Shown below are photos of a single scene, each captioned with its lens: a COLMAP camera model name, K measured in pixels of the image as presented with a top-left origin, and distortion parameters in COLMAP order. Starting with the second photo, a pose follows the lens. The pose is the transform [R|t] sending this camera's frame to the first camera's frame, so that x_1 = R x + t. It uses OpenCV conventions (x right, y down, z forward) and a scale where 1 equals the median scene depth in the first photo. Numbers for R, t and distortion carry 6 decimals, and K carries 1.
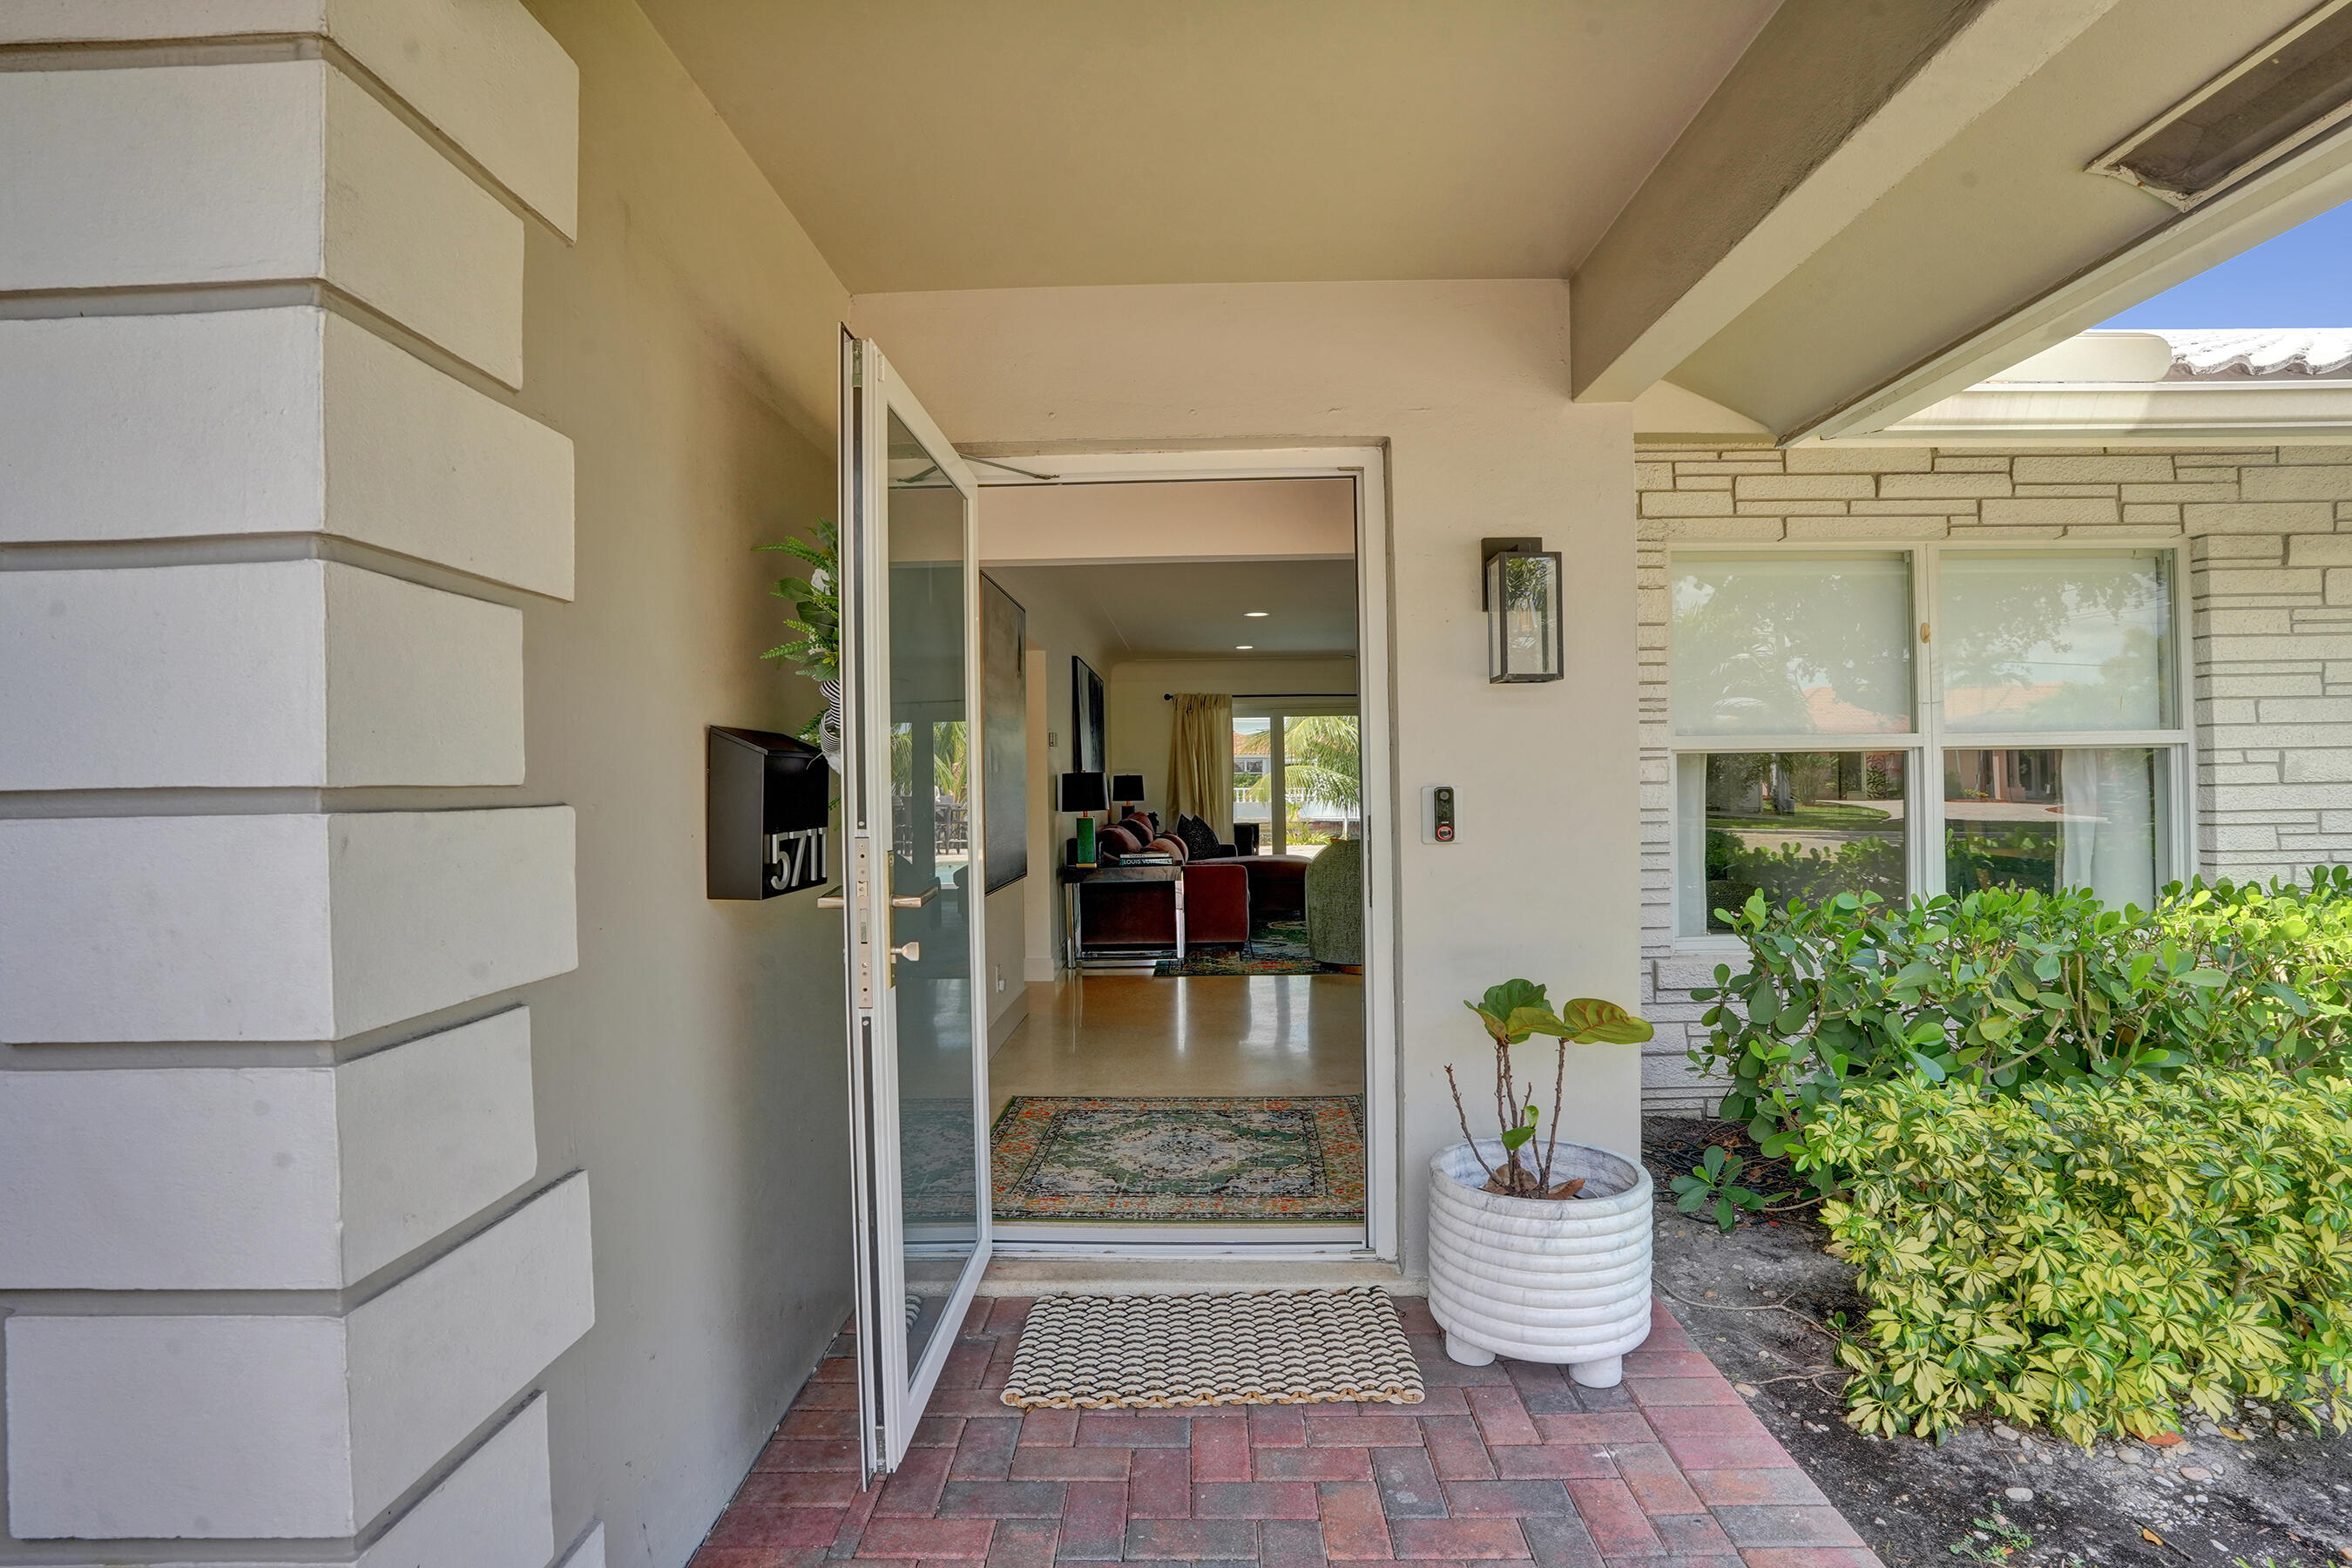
lens RADIAL K [[1229.7, 0, 1186.6], [0, 1229.7, 775.8], [0, 0, 1]] dist [-0.000113, 0.000861]
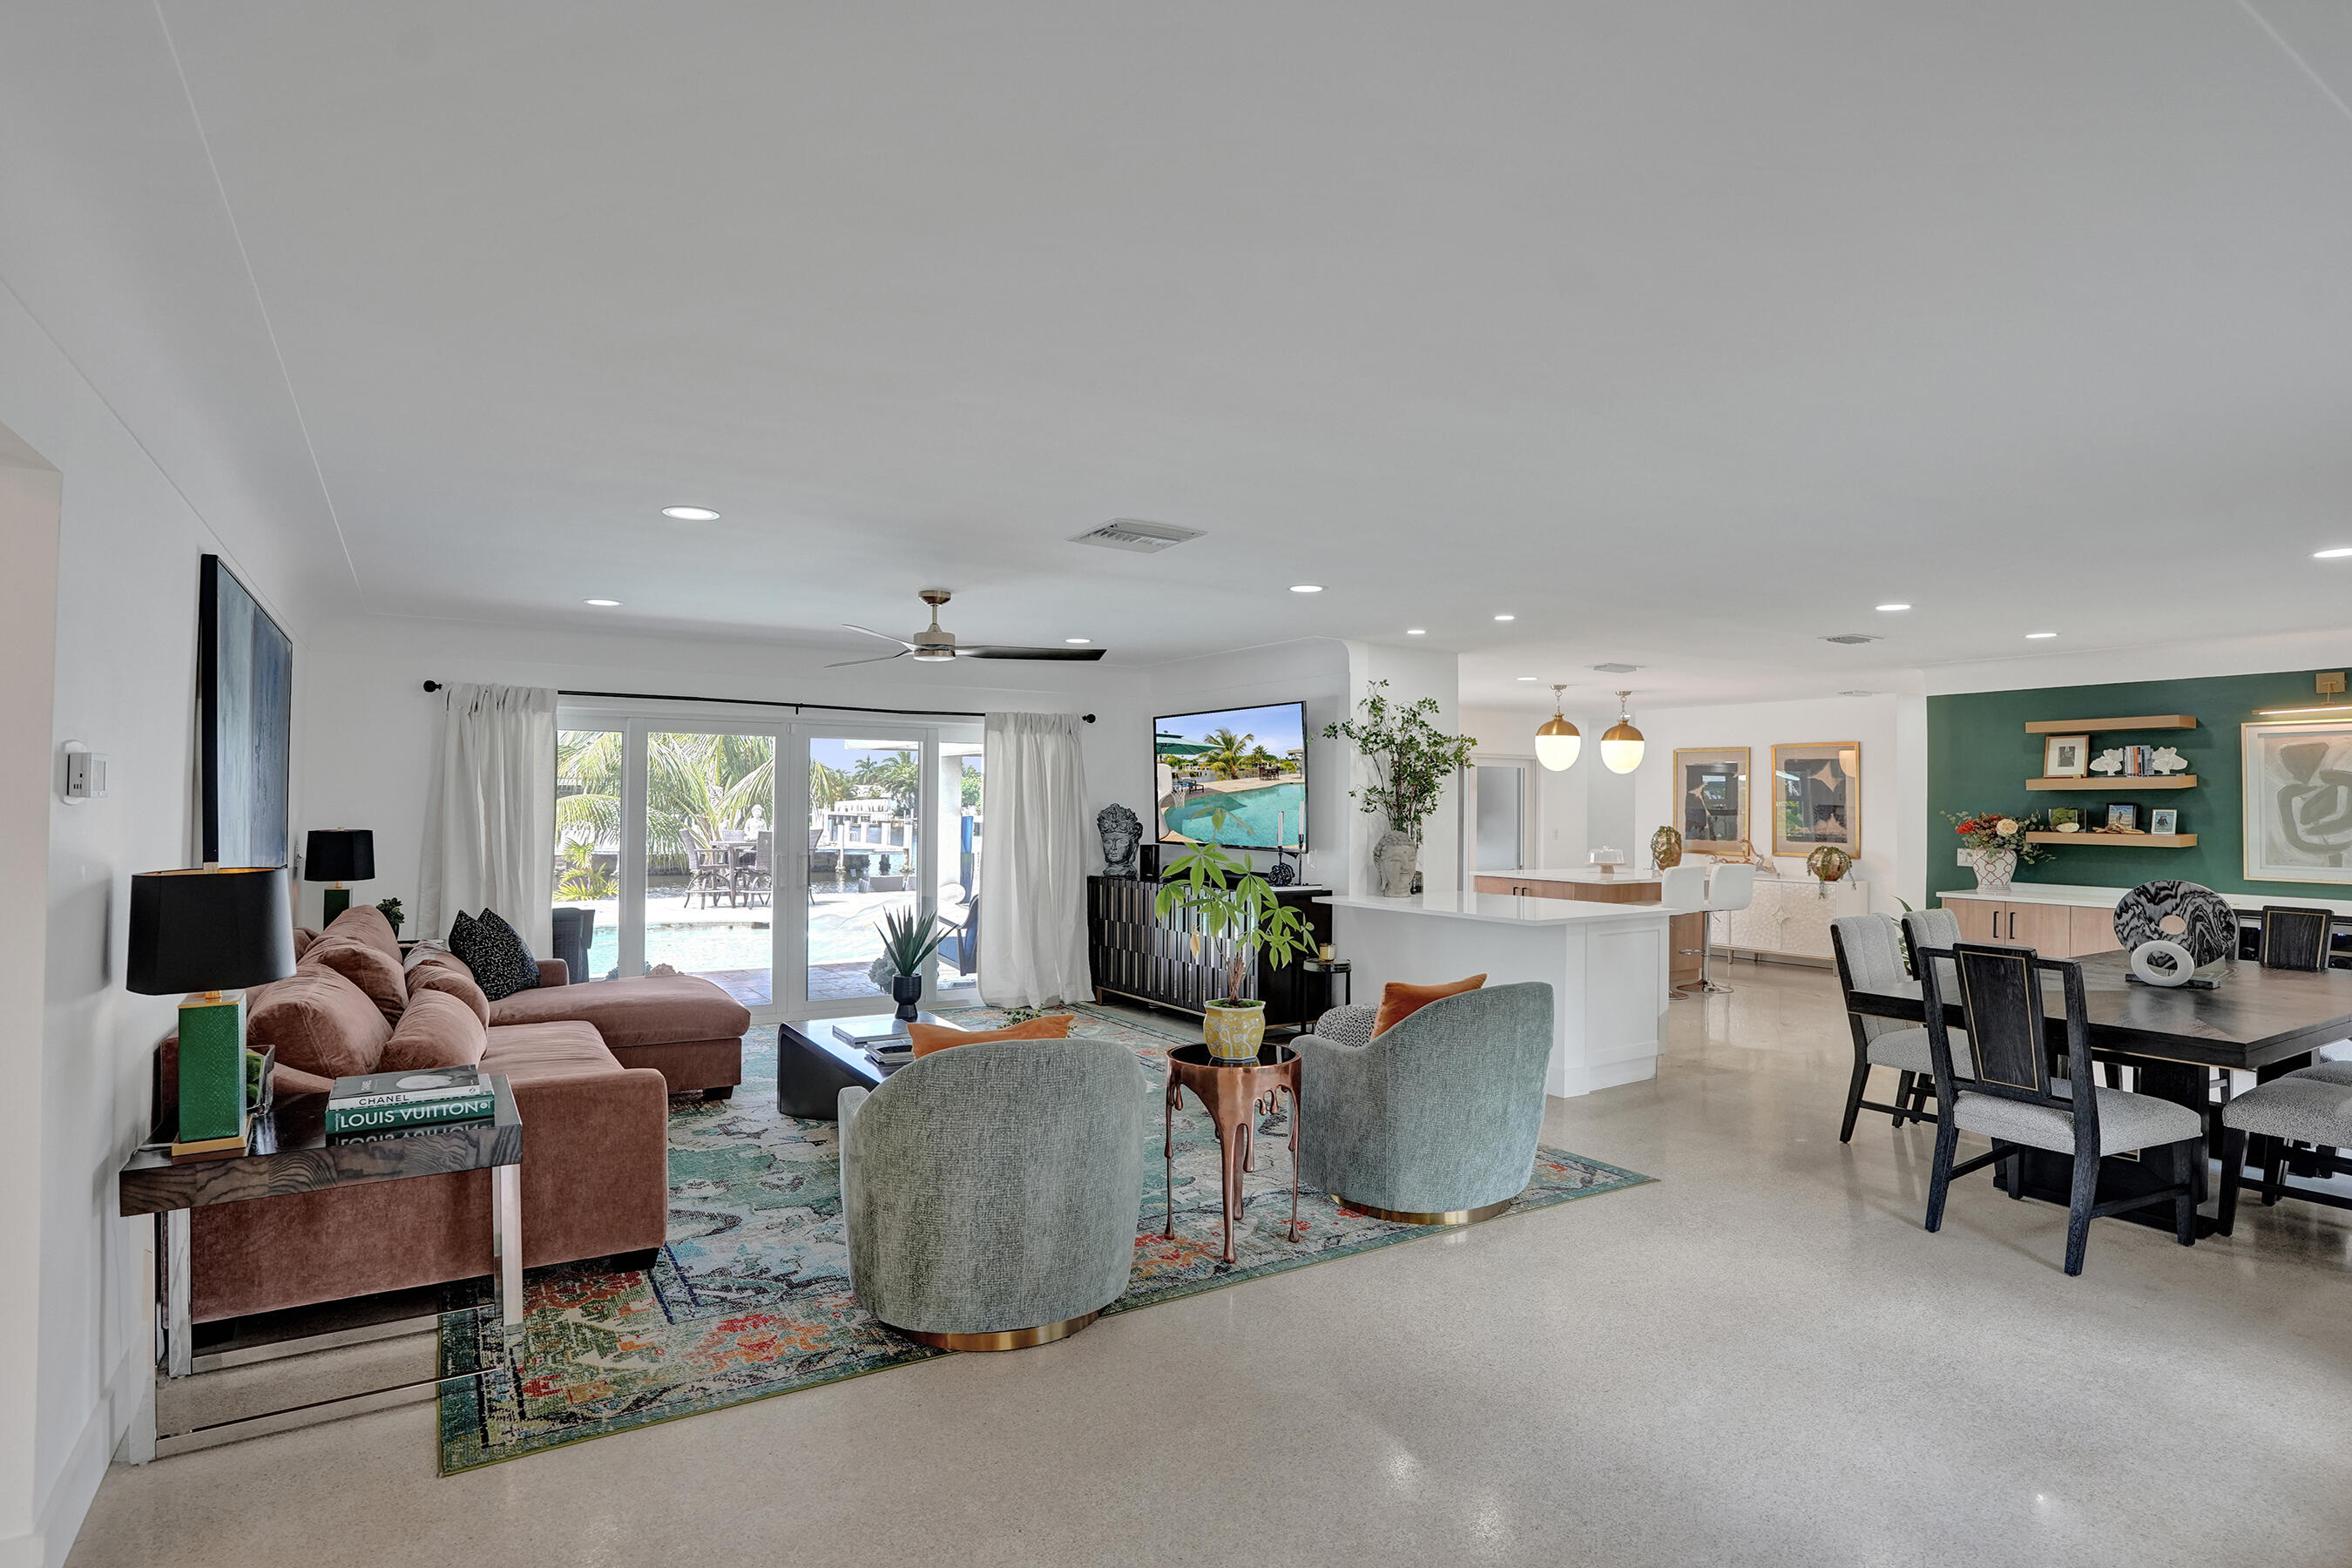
lens RADIAL K [[1232.8, 0, 1184.4], [0, 1232.8, 772.8], [0, 0, 1]] dist [-0.062800, 0.009538]
pose [[0.838221, 0.039685, 0.543885, -0.024916], [-0.027334, 0.999152, -0.030776, -0.019539], [-0.544645, 0.010931, 0.838595, 0.392950]]
